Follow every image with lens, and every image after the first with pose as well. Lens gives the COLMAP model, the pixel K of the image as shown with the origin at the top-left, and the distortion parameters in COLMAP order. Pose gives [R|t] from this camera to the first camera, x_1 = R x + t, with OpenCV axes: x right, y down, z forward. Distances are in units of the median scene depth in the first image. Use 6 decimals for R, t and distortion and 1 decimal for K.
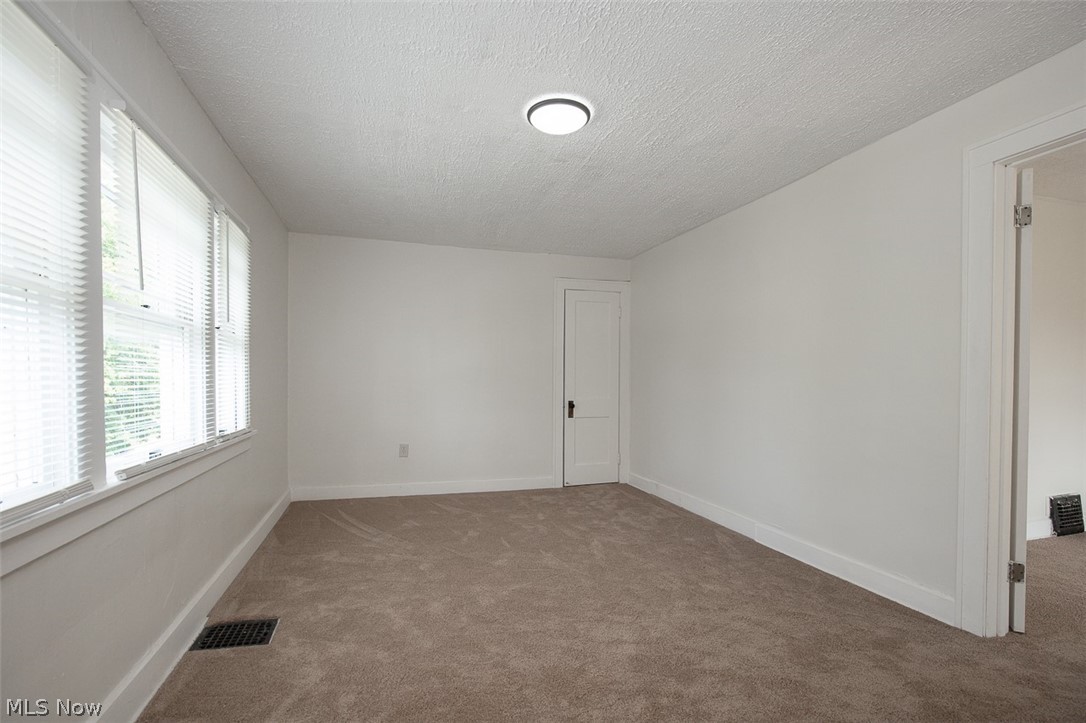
lens RADIAL K [[505.3, 0, 535.6], [0, 505.3, 367.6], [0, 0, 1]] dist [-0.015949, 0.002127]
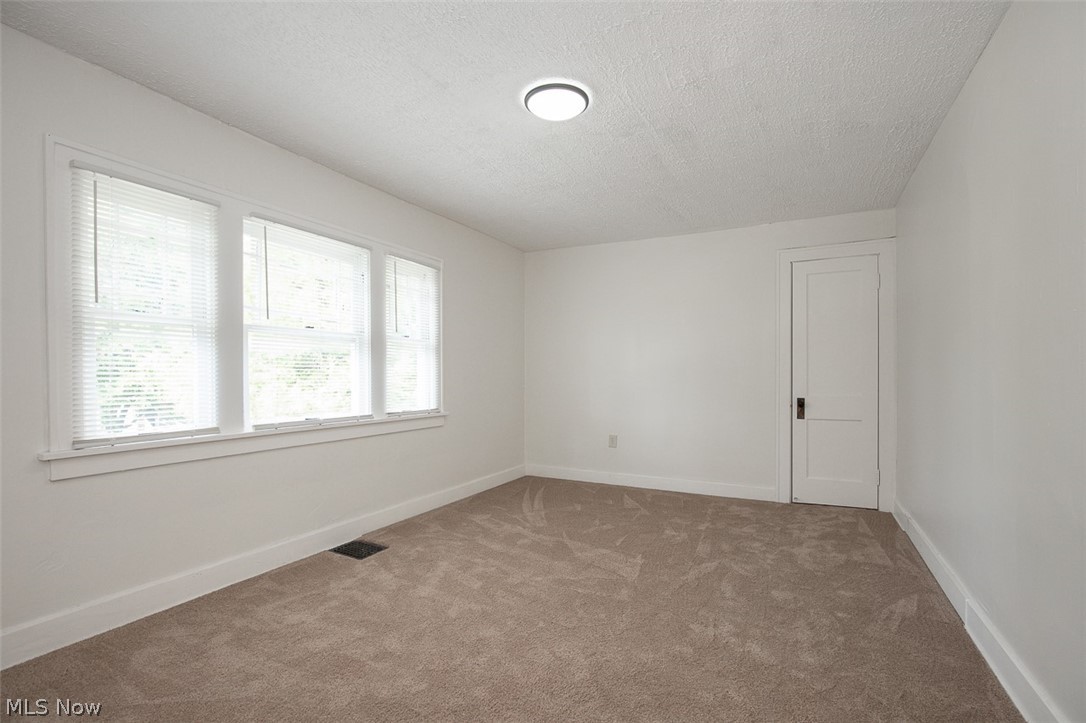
lens RADIAL K [[505.3, 0, 542.2], [0, 505.3, 359.1], [0, 0, 1]] dist [-0.015949, 0.002127]
pose [[0.729015, -0.026351, -0.683990, 0.405811], [0.019938, 0.999652, -0.017262, 0.011025], [0.684207, -0.001054, 0.729287, 0.158259]]
